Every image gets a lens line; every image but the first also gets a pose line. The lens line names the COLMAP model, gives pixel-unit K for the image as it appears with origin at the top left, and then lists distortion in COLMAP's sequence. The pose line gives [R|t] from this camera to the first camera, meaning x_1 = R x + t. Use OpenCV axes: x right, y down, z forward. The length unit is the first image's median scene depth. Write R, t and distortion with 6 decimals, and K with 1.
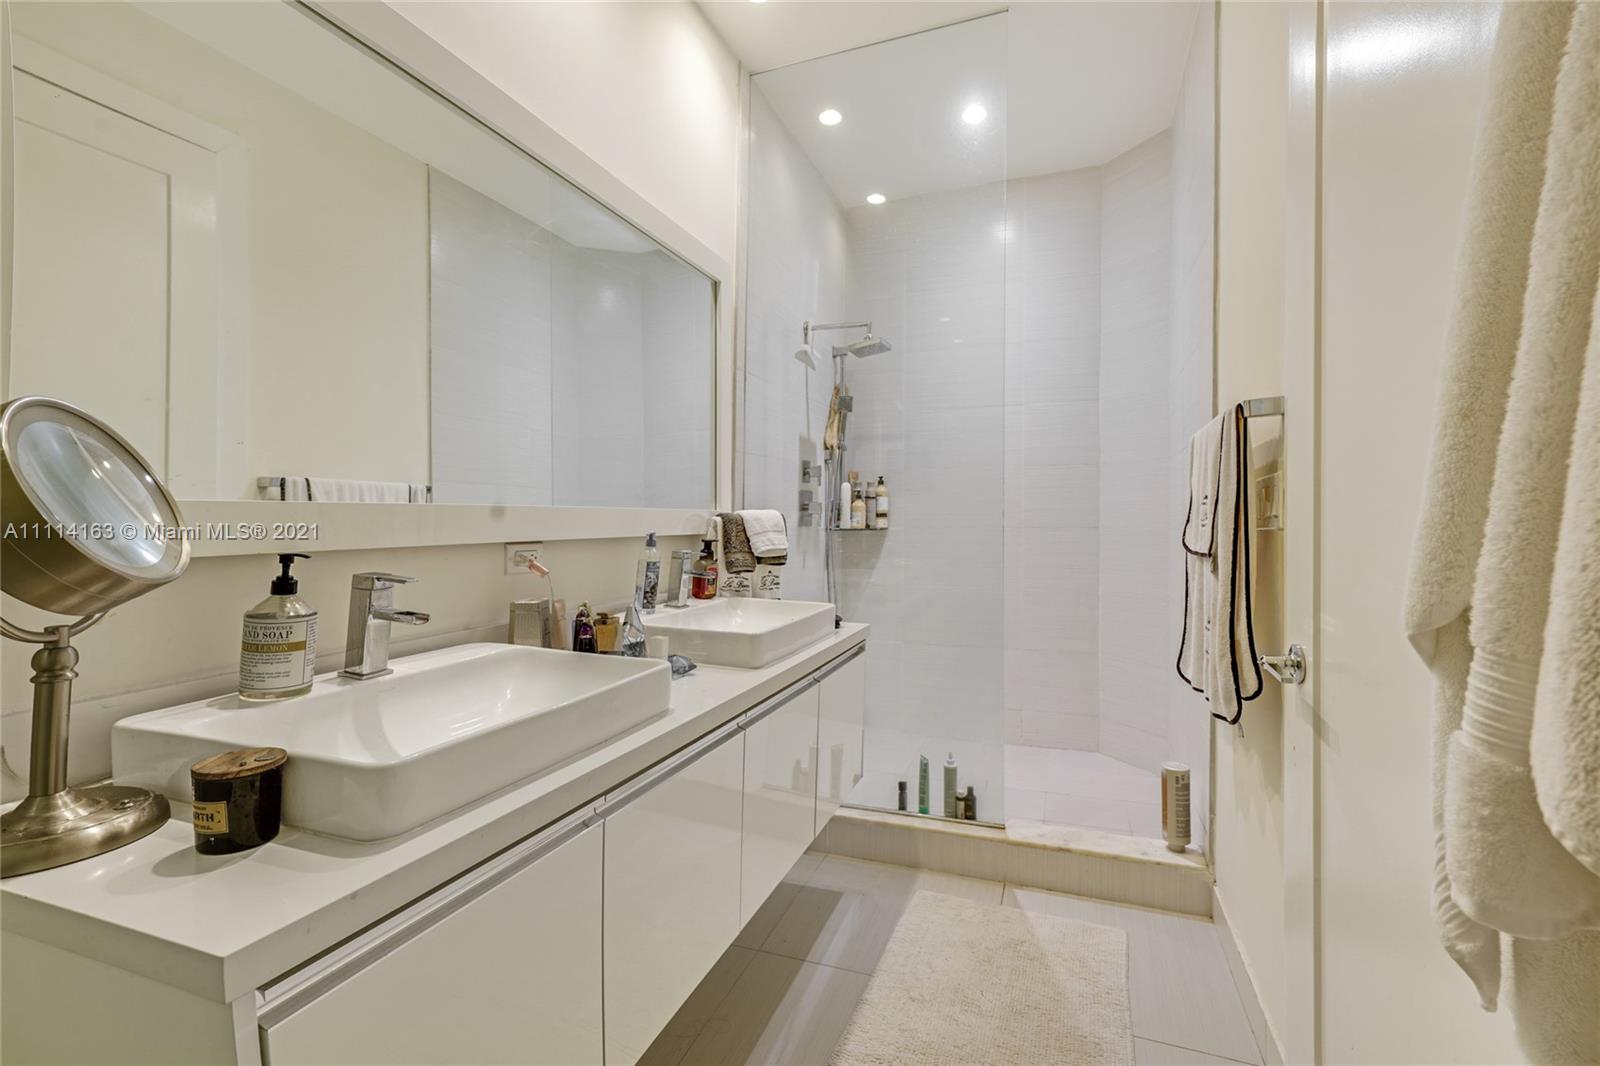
lens RADIAL K [[732.1, 0, 806.4], [0, 732.1, 539.4], [0, 0, 1]] dist [0.016950, 0.000502]
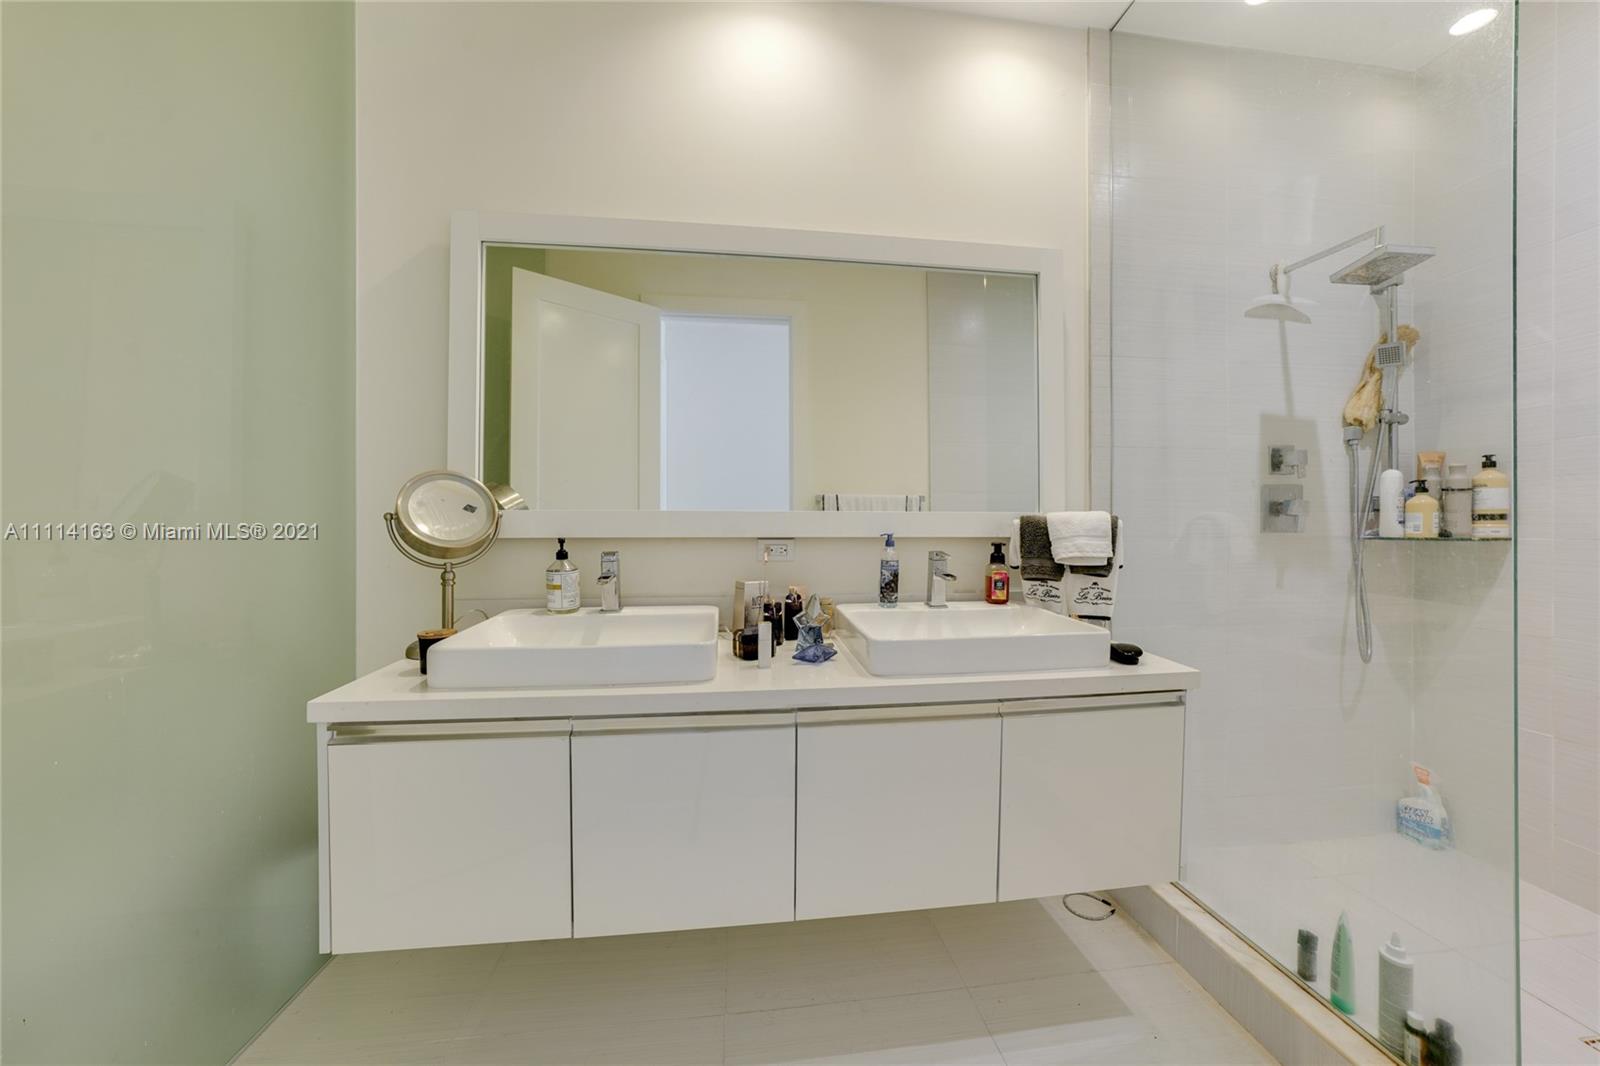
lens RADIAL K [[562.7, 0, 799.4], [0, 562.7, 518.7], [0, 0, 1]] dist [-0.013959, 0.003776]
pose [[0.447102, 0.000494, -0.894483, 0.380042], [-0.028730, 0.999492, -0.013809, -0.012715], [0.894021, 0.031873, 0.446889, 0.389390]]
